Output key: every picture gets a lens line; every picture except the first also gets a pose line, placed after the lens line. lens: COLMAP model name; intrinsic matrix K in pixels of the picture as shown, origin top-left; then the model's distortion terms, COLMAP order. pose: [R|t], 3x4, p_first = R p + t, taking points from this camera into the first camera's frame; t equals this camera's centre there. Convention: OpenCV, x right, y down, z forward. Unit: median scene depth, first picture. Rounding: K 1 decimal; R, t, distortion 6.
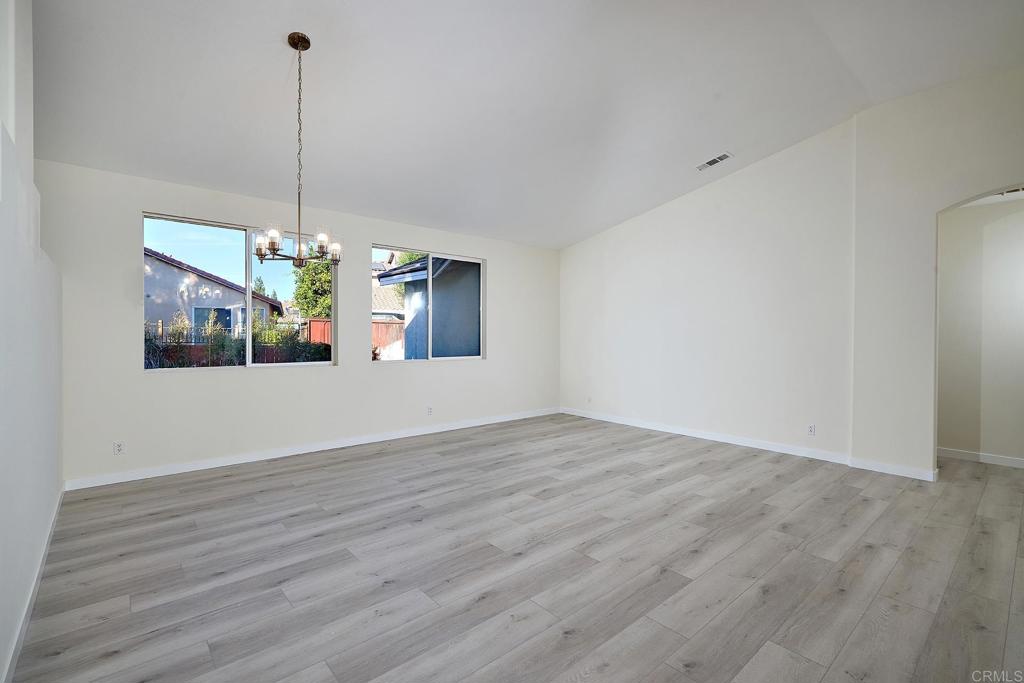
lens RADIAL K [[462.0, 0, 509.1], [0, 462.0, 337.6], [0, 0, 1]] dist [0.000378, 0.000015]
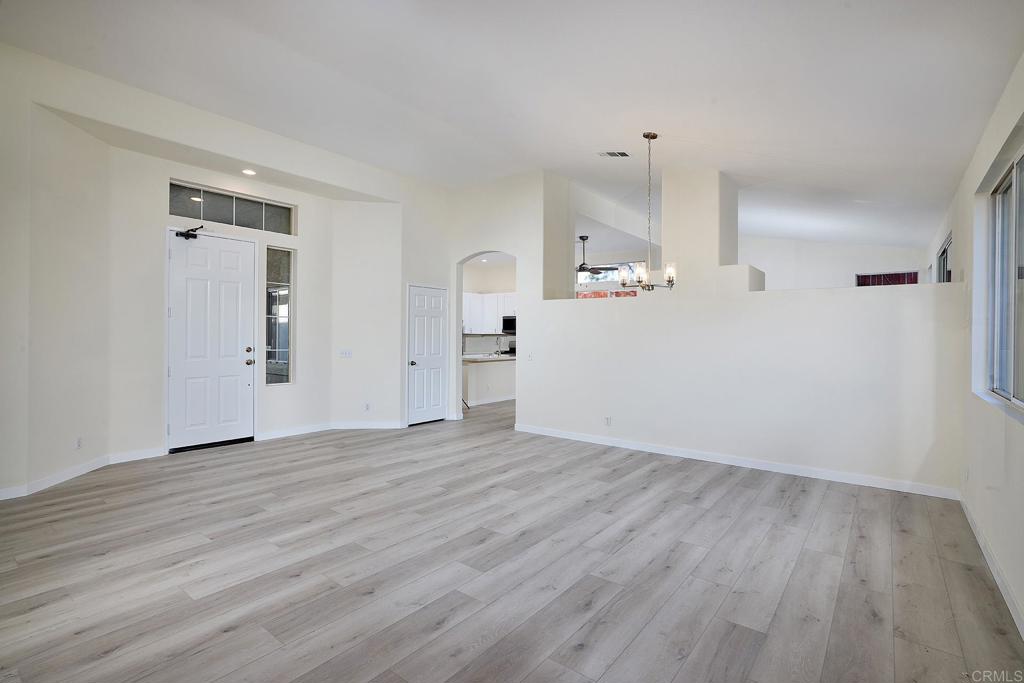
lens RADIAL K [[506.5, 0, 514.0], [0, 506.5, 338.0], [0, 0, 1]] dist [-0.001782, 0.000696]
pose [[-0.981228, -0.013903, -0.192350, 0.213456], [-0.016709, 0.999776, 0.012973, -0.017229], [0.192126, 0.015943, -0.981241, 2.039317]]
